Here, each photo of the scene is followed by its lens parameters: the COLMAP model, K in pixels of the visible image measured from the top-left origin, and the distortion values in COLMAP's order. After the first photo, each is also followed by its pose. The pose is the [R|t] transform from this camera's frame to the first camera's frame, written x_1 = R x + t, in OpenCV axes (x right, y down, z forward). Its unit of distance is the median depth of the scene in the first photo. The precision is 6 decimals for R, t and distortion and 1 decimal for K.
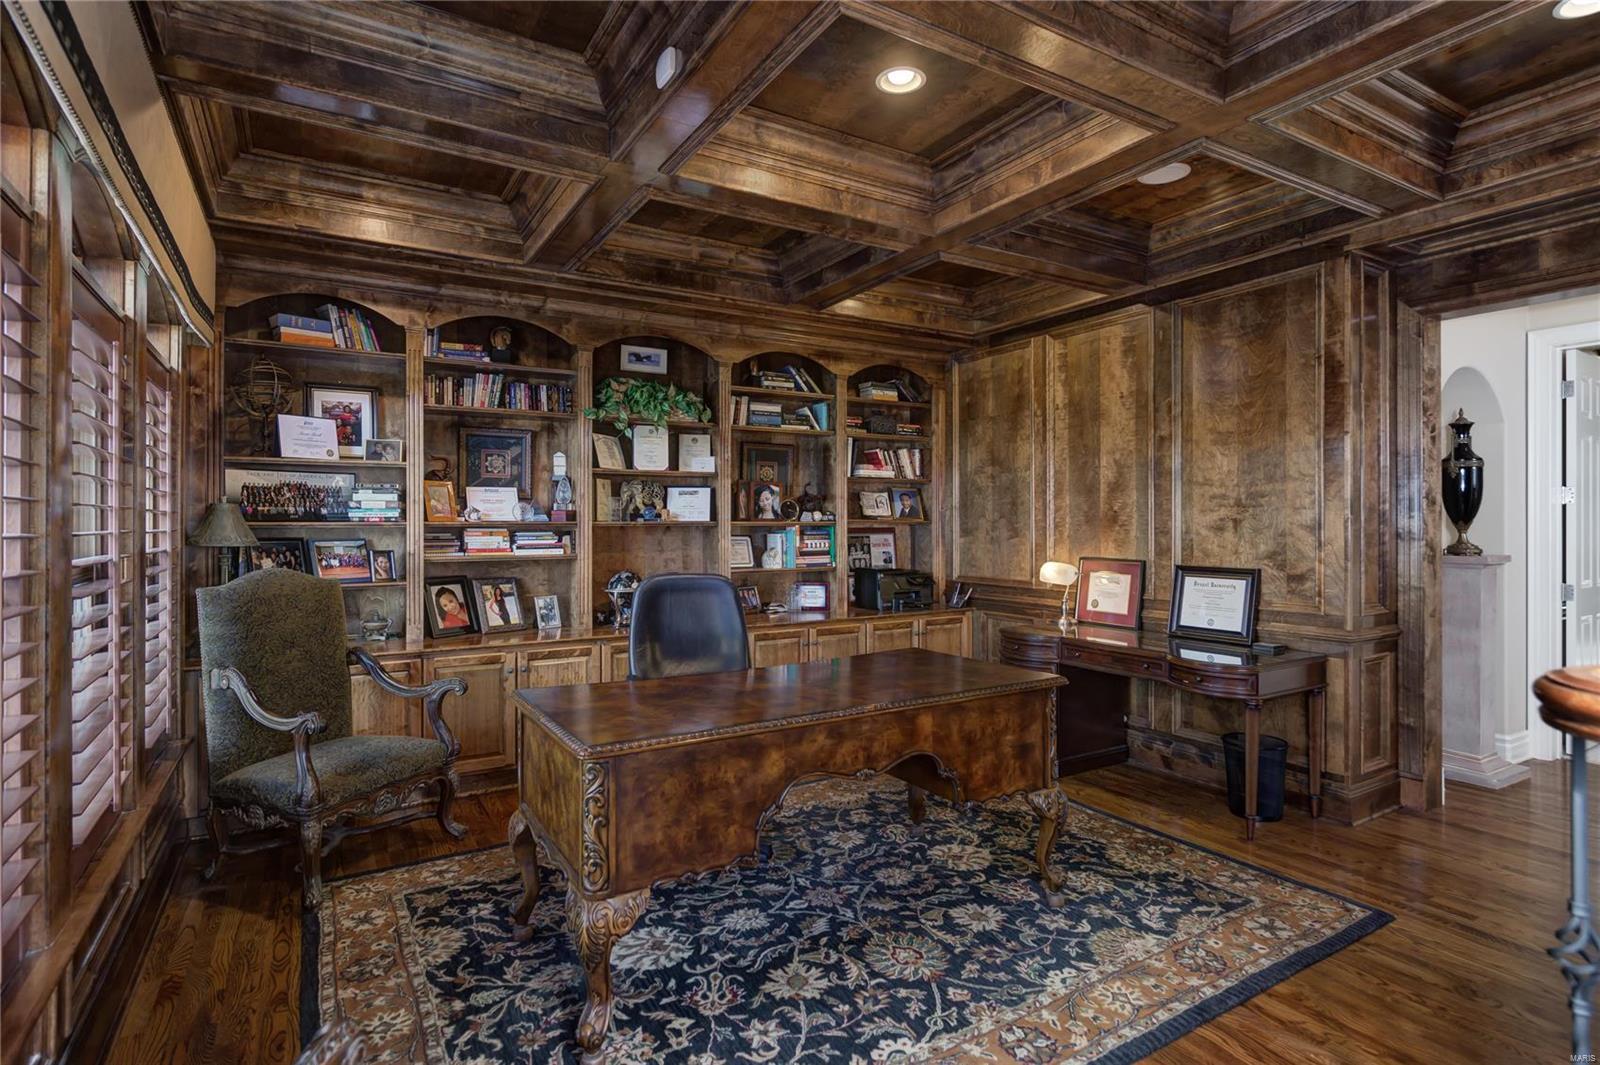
lens RADIAL K [[824.7, 0, 823.1], [0, 824.7, 517.8], [0, 0, 1]] dist [0.004892, -0.002017]
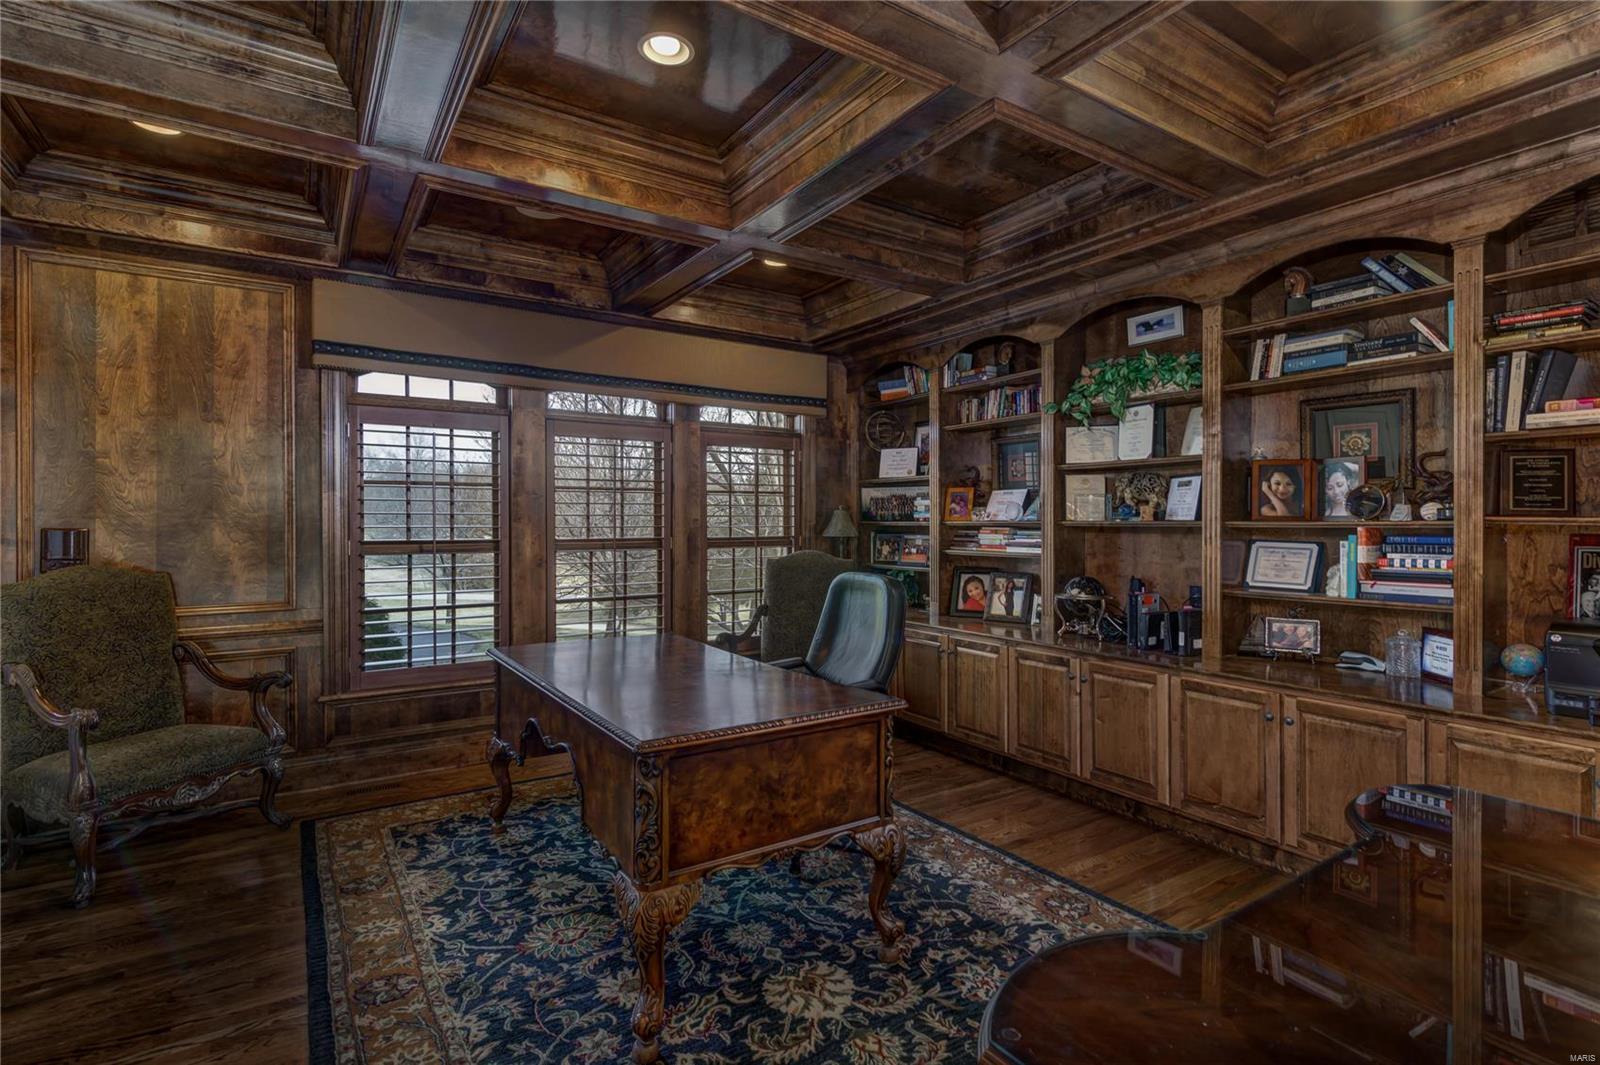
lens RADIAL K [[742.1, 0, 815.6], [0, 742.1, 523.6], [0, 0, 1]] dist [0.004214, -0.000826]
pose [[0.042559, 0.006706, -0.999071, 0.694283], [0.008290, 0.999941, 0.007065, -0.001150], [0.999060, -0.008583, 0.042501, 0.835953]]
